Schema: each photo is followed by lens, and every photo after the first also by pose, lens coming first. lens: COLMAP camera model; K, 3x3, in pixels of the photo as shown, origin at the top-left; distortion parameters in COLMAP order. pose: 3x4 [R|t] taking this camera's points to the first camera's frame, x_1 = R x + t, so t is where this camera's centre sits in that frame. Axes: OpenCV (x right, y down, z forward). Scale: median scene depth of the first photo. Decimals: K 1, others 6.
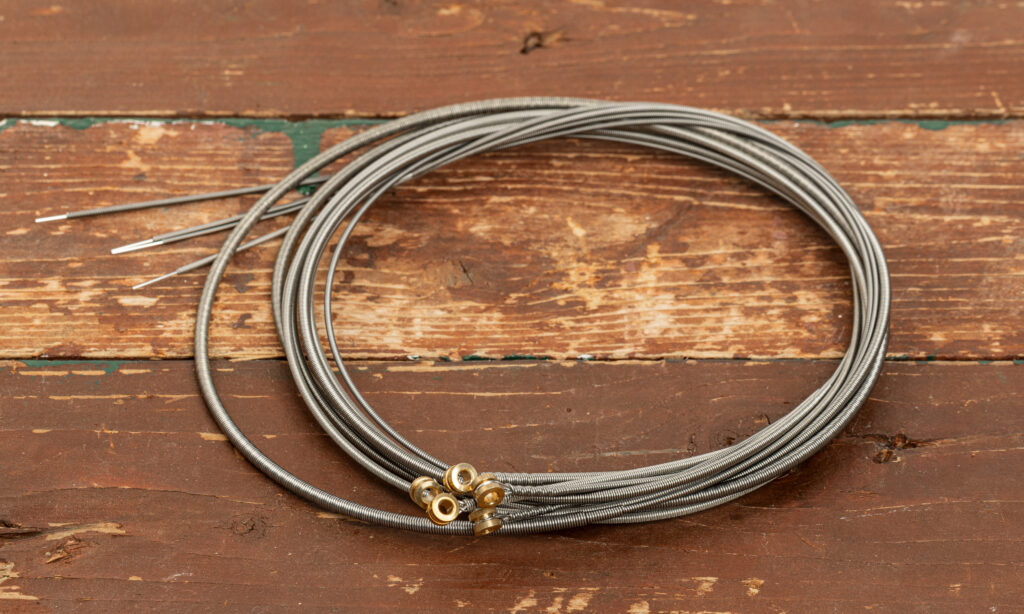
lens RADIAL K [[4474.9, 0, 438.6], [0, 4474.9, 307.1], [0, 0, 1]] dist [0.086603, 0.924848]
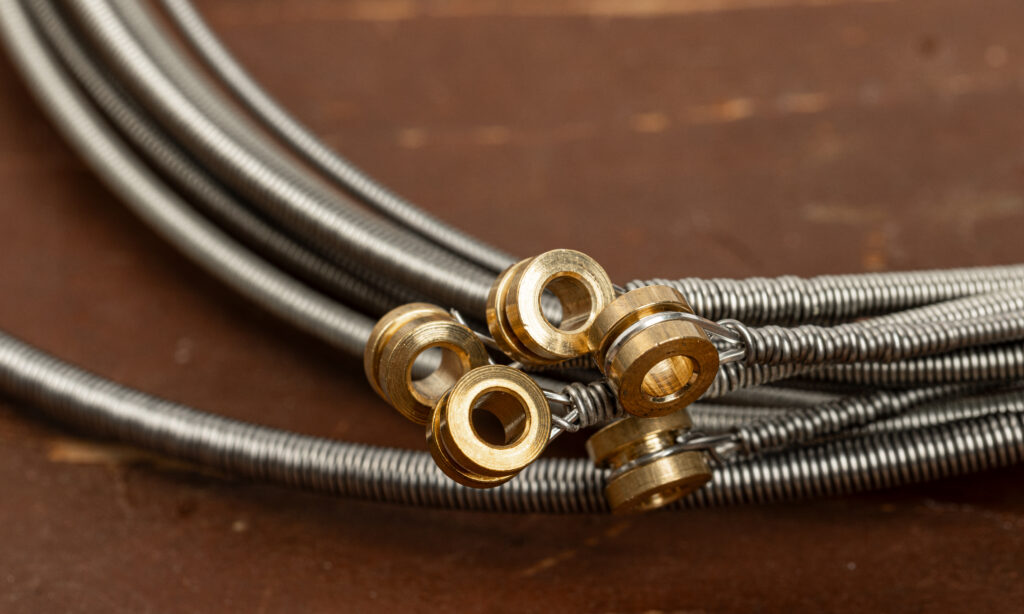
lens RADIAL K [[4161.5, 0, 512.0], [0, 4161.5, 307.0], [0, 0, 1]] dist [0.141293, -1.814714]
pose [[0.998979, -0.034684, -0.028954, 0.009684], [0.036403, 0.997467, 0.061116, 0.022917], [0.026761, -0.062108, 0.997711, 0.748241]]
